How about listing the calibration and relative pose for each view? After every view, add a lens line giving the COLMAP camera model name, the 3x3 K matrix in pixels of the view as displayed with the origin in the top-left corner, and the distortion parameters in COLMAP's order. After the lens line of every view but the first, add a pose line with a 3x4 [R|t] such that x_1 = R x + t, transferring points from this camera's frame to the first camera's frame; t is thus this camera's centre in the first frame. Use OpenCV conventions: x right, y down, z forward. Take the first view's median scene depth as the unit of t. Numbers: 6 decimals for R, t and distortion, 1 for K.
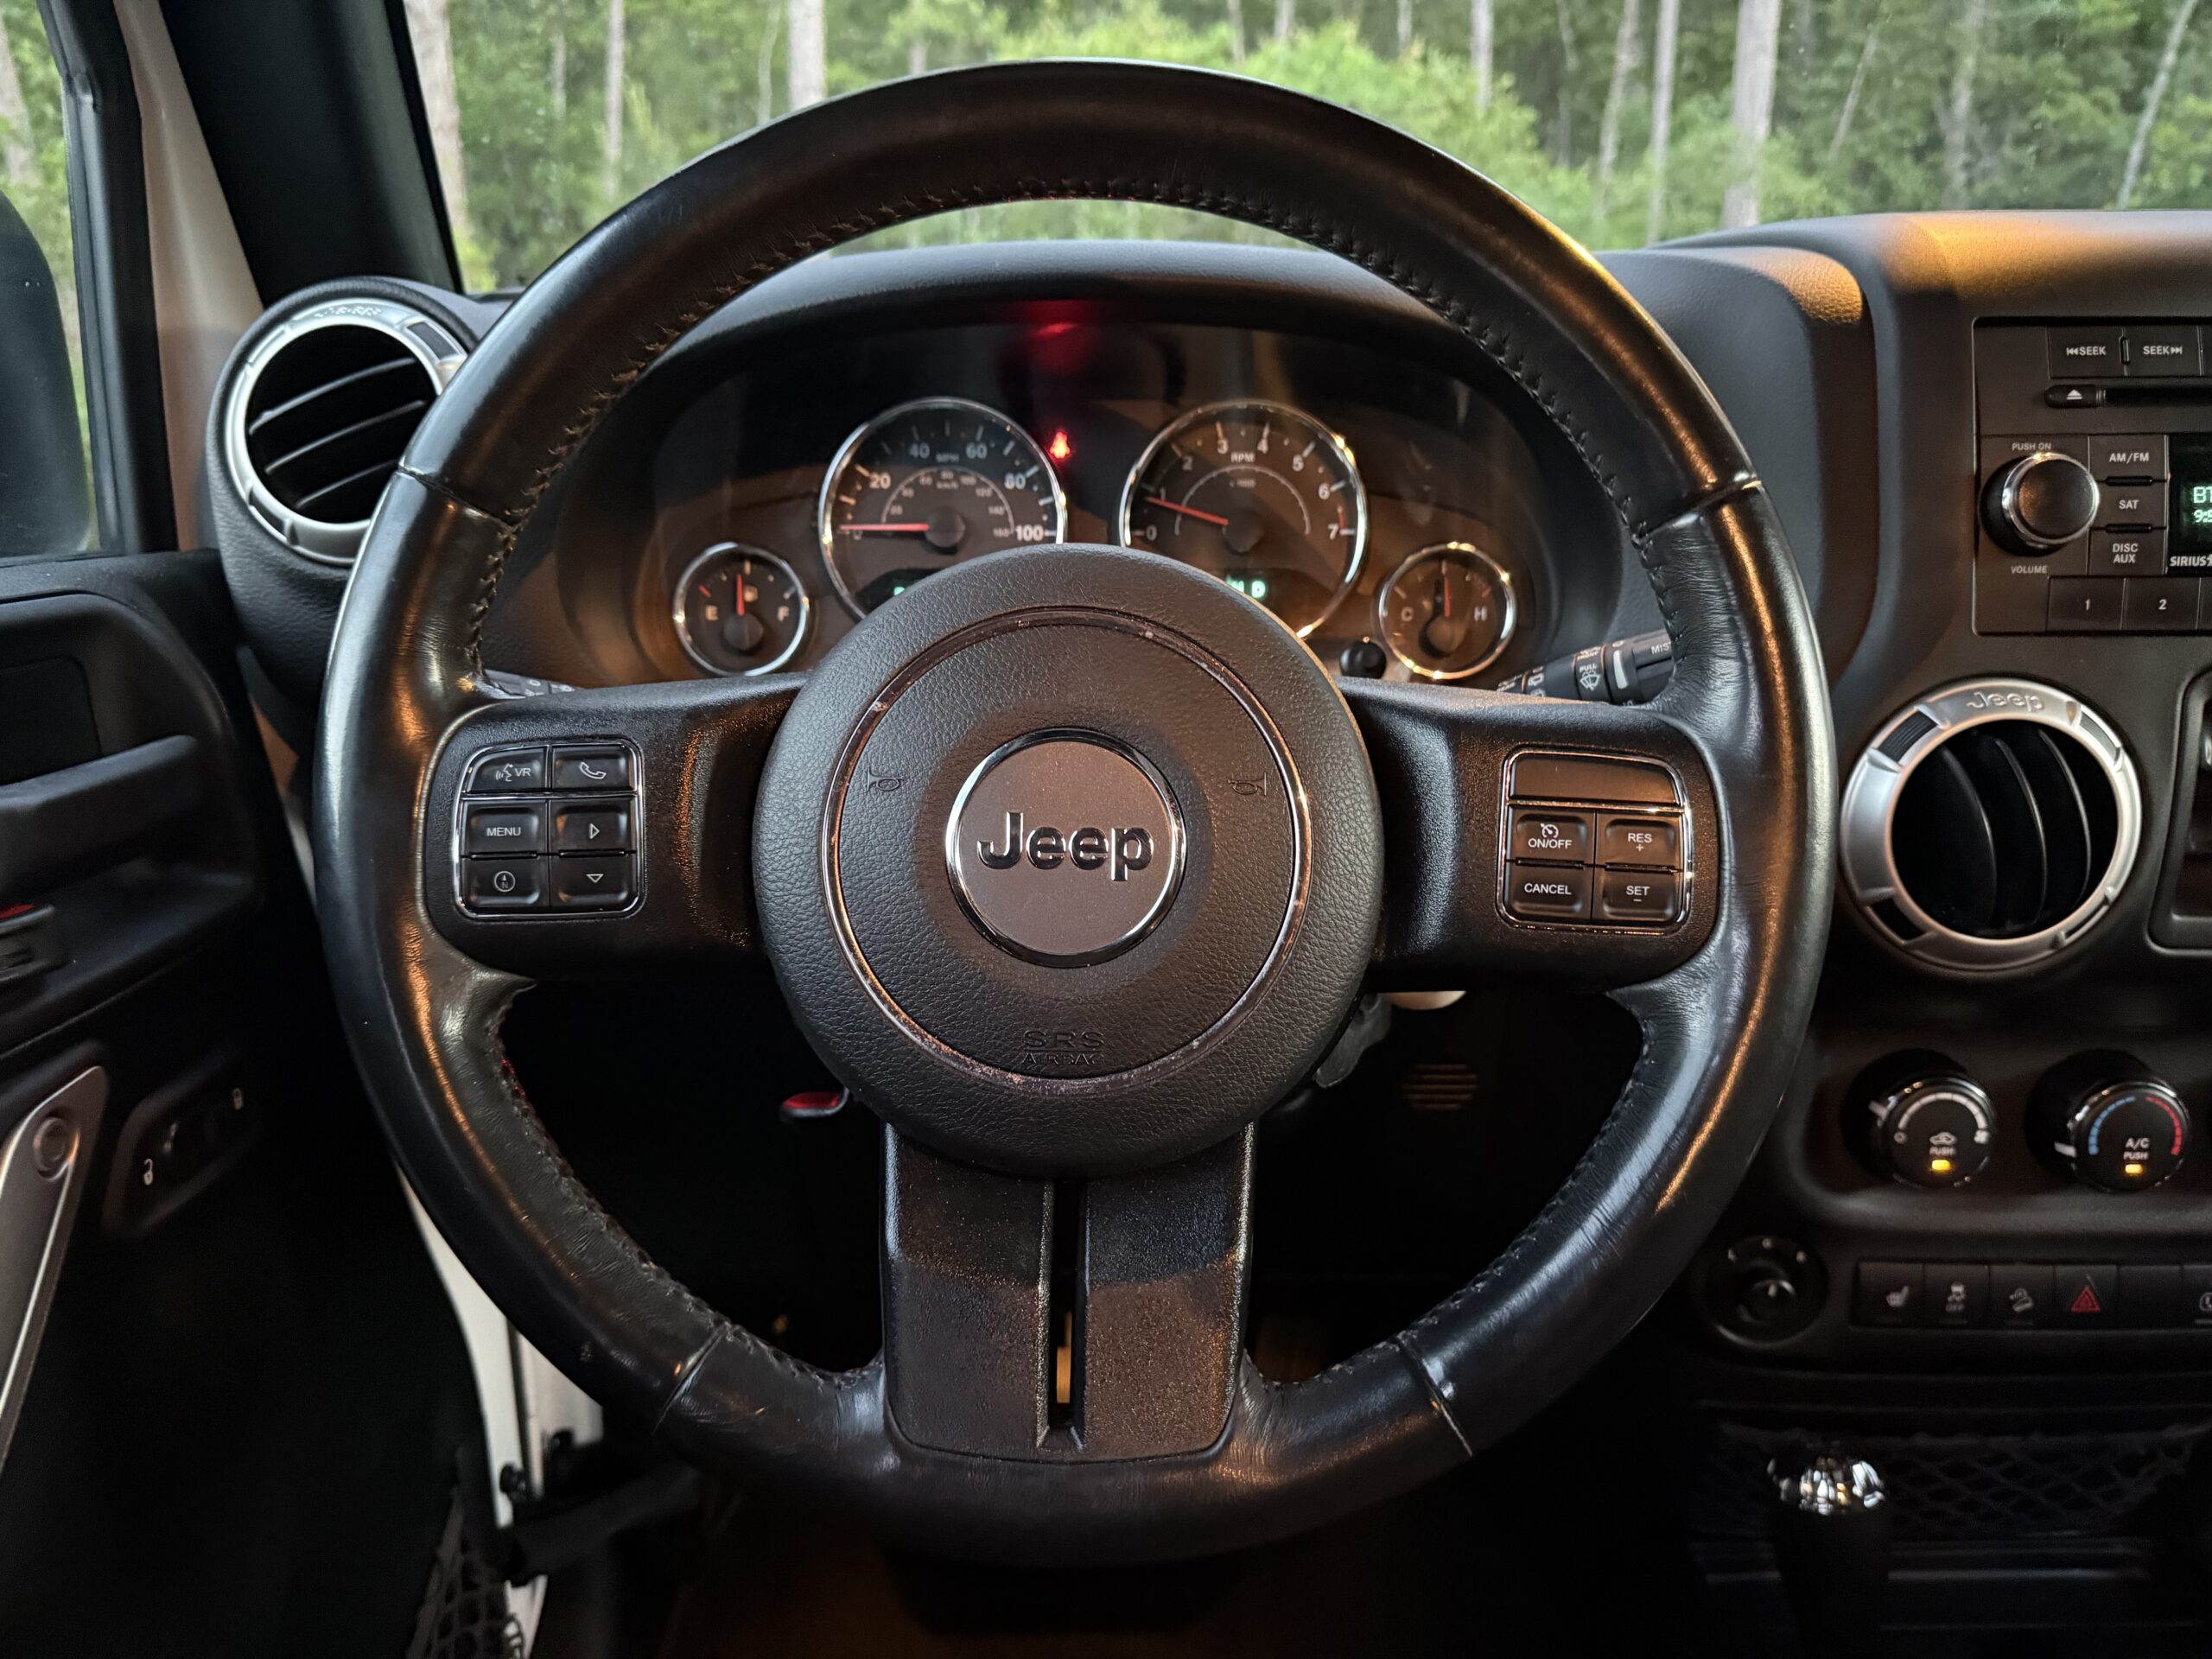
lens RADIAL K [[1563.8, 0, 1104.1], [0, 1563.8, 832.8], [0, 0, 1]] dist [0.015269, -0.034669]
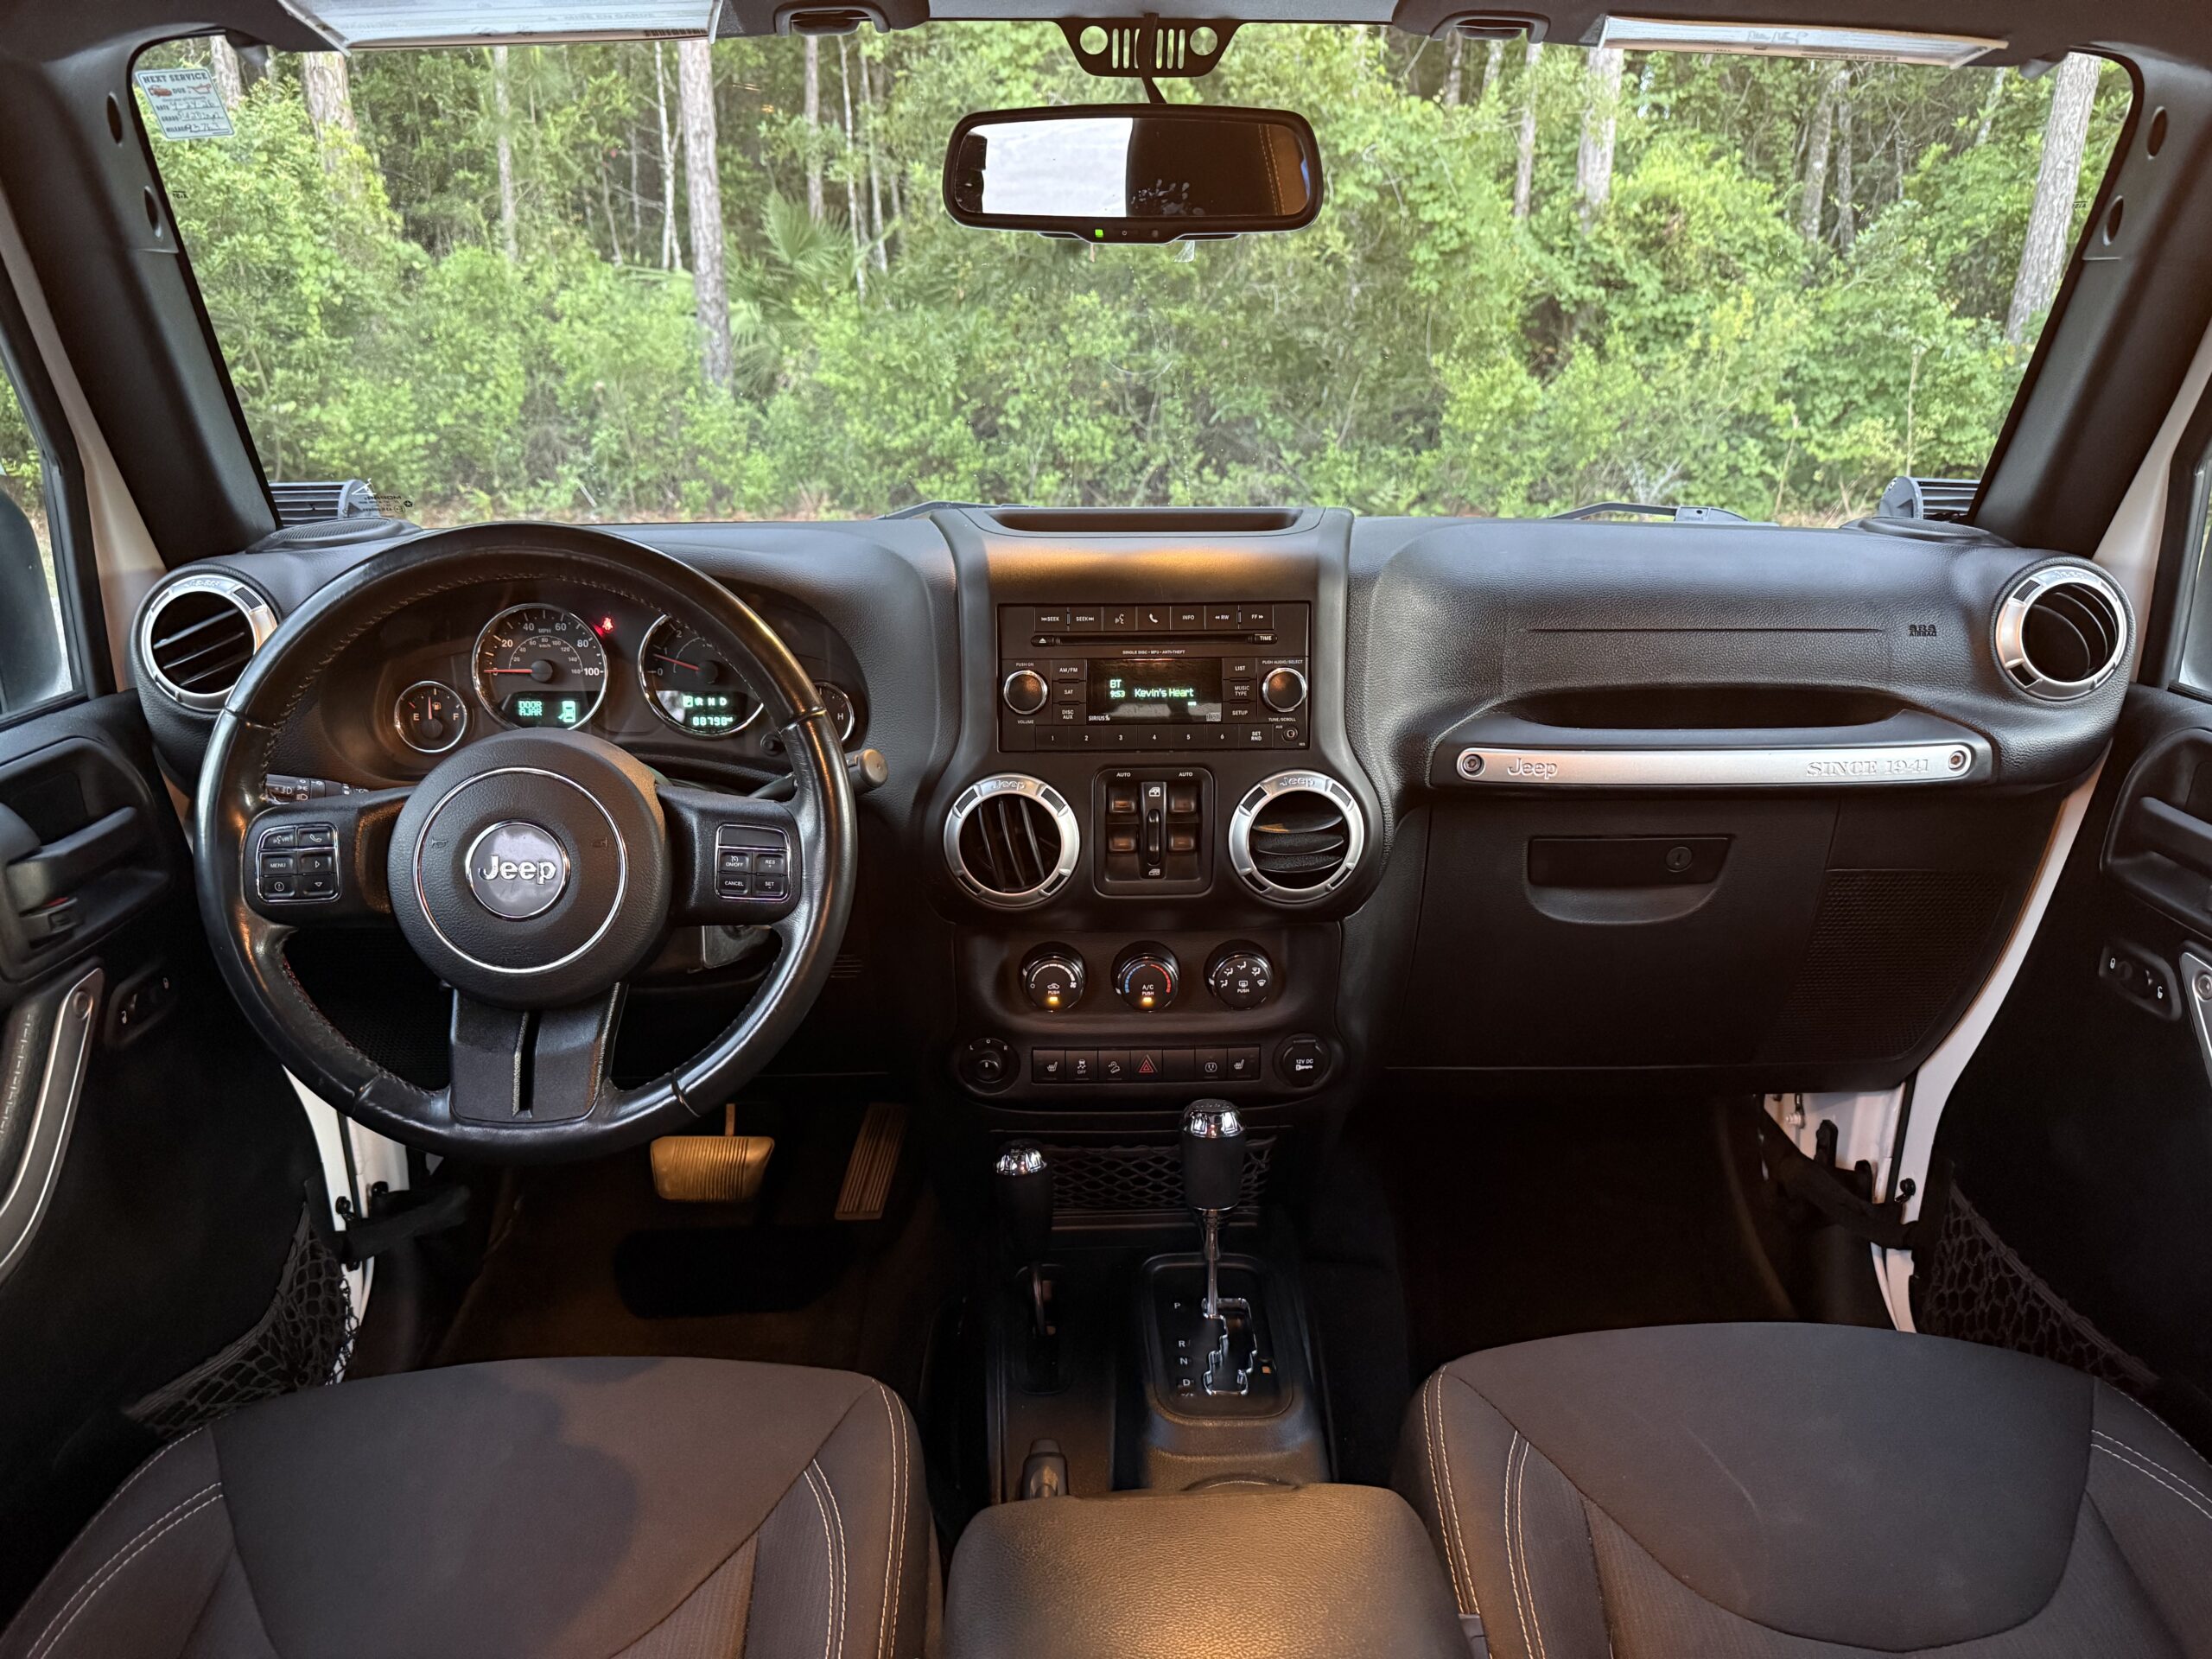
lens RADIAL K [[1549.2, 0, 1117.1], [0, 1549.2, 864.5], [0, 0, 1]] dist [0.083058, -0.126928]
pose [[0.998524, -0.013522, 0.052595, 0.518523], [0.008596, 0.995650, 0.092774, -0.145648], [-0.053621, -0.092185, 0.994297, -0.971652]]
